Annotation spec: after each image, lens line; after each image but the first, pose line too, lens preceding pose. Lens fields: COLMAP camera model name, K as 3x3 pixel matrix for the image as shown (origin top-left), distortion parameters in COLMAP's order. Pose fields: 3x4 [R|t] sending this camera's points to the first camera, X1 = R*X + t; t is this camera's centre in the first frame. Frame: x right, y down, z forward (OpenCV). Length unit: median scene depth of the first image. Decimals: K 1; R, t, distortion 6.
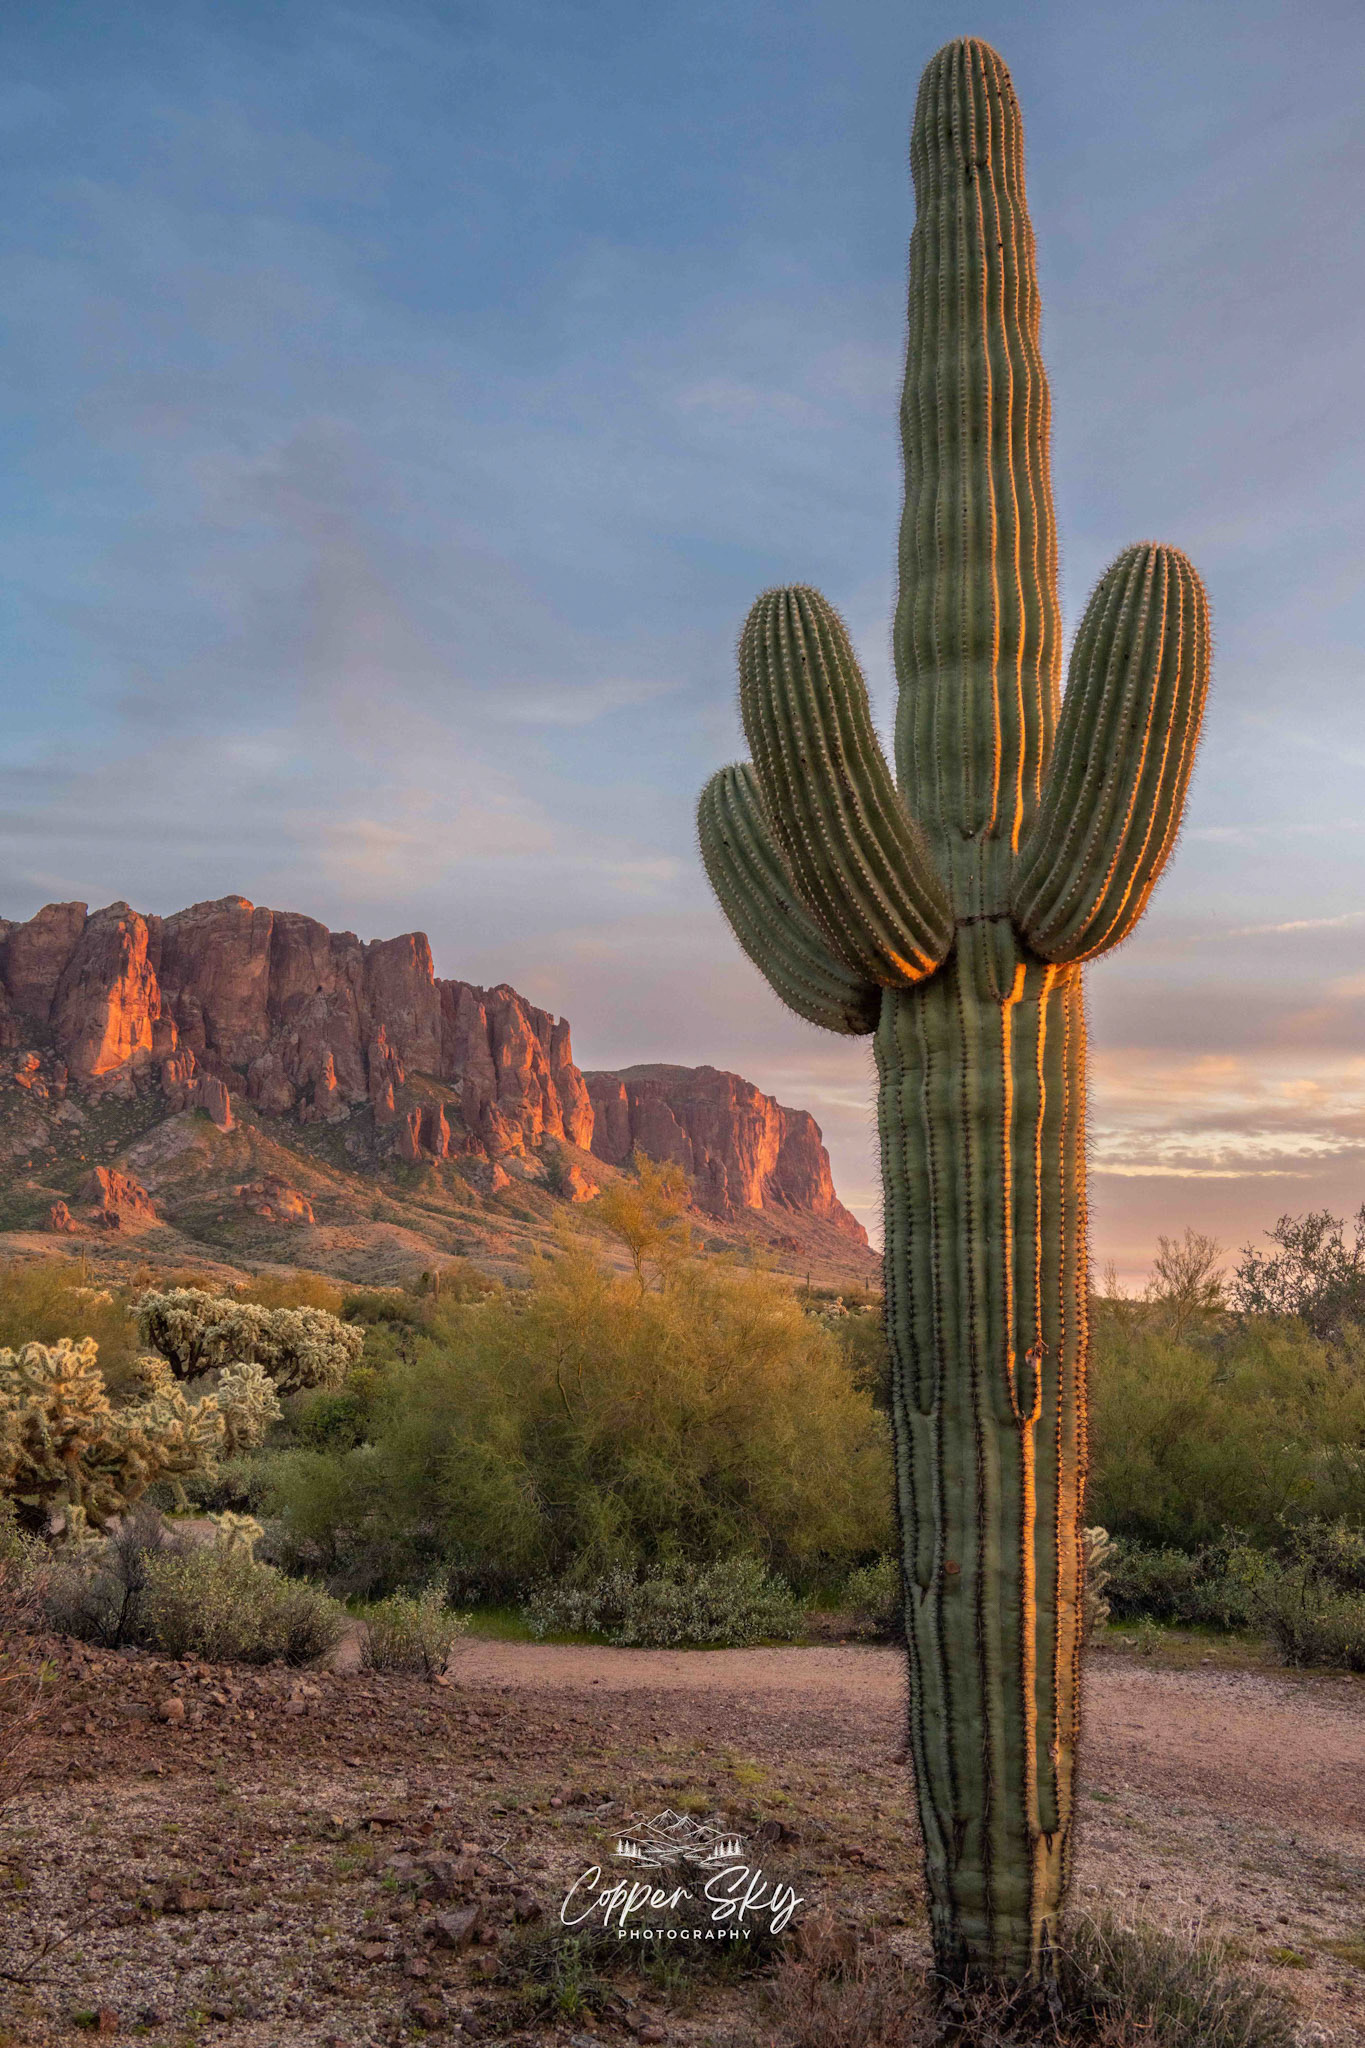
lens RADIAL K [[1857.3, 0, 682.5], [0, 1857.3, 1024.0], [0, 0, 1]] dist [0.002122, 0.001577]
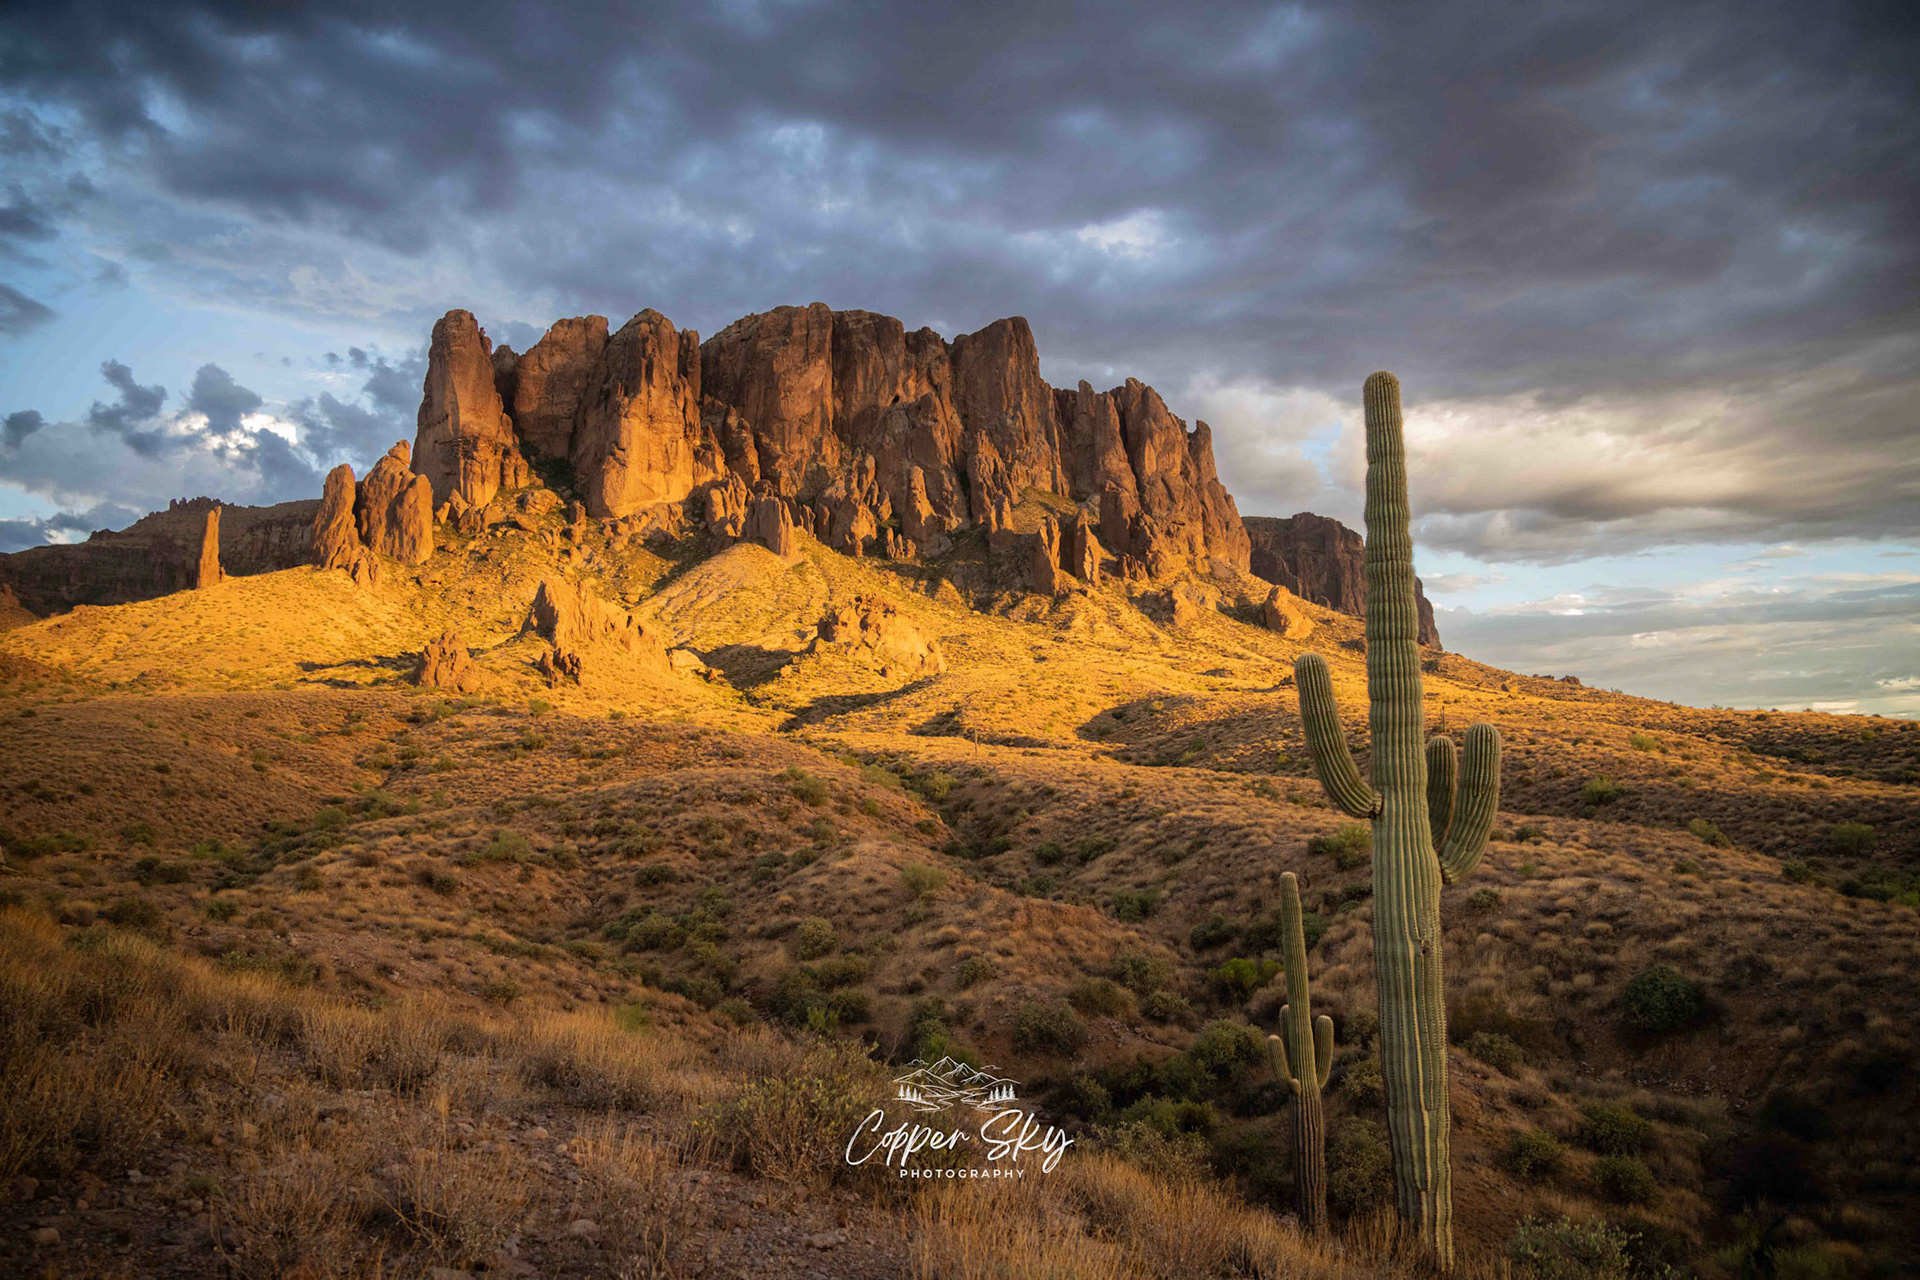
lens RADIAL K [[1741.2, 0, 960.0], [0, 1741.2, 640.0], [0, 0, 1]] dist [0.002122, 0.001577]
pose [[0.987557, -0.053531, -0.147872, -0.068552], [0.063940, 0.995732, 0.066558, 0.037260], [0.143678, -0.075185, 0.986764, 0.282512]]
